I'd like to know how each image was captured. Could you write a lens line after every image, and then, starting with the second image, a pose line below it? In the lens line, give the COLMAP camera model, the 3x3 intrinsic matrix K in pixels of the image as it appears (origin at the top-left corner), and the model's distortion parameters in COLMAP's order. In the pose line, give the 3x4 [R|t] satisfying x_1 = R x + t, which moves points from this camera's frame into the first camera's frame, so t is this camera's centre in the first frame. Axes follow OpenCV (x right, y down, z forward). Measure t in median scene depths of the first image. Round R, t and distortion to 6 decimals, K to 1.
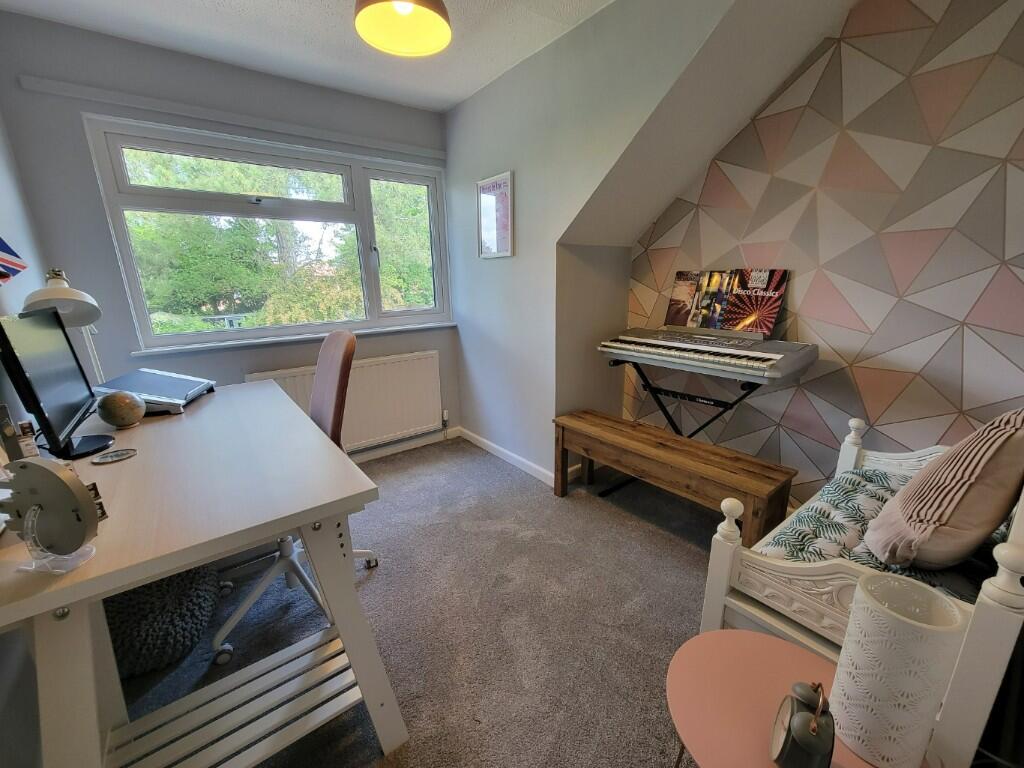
lens RADIAL K [[417.6, 0, 510.1], [0, 417.6, 384.3], [0, 0, 1]] dist [-0.000903, 0.000056]
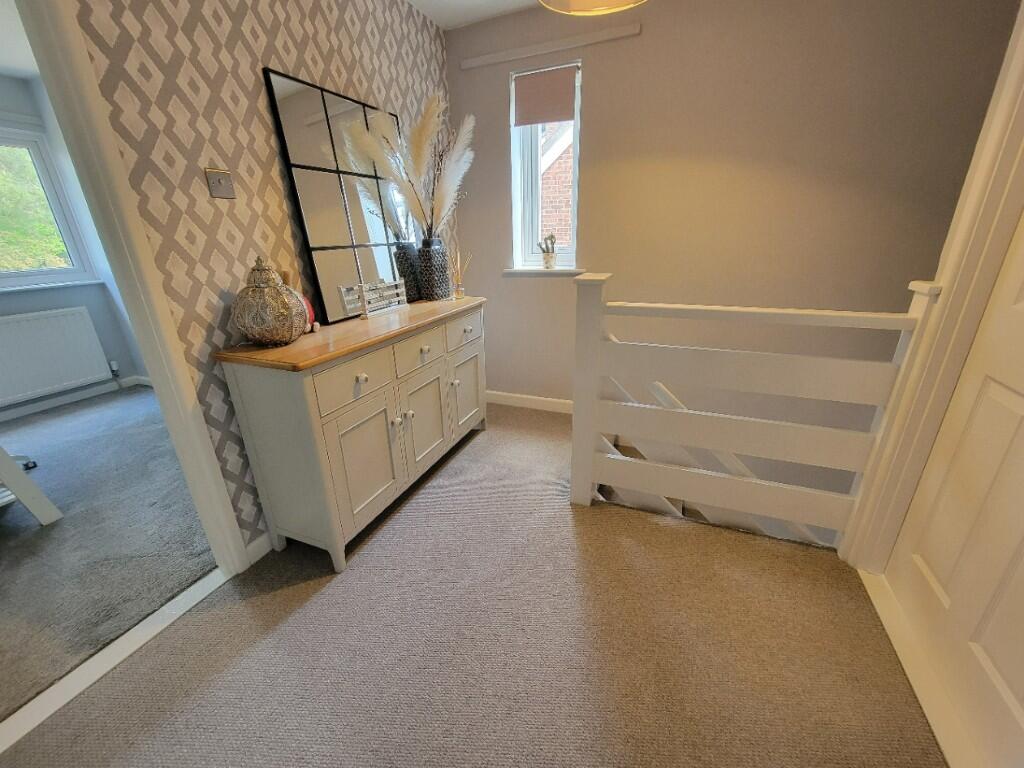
lens RADIAL K [[417.6, 0, 511.8], [0, 417.6, 385.1], [0, 0, 1]] dist [-0.000903, 0.000056]
pose [[0.863052, -0.175699, 0.473573, 0.259593], [0.134373, 0.983632, 0.120049, 0.154535], [-0.486914, -0.039973, 0.872535, -0.562922]]
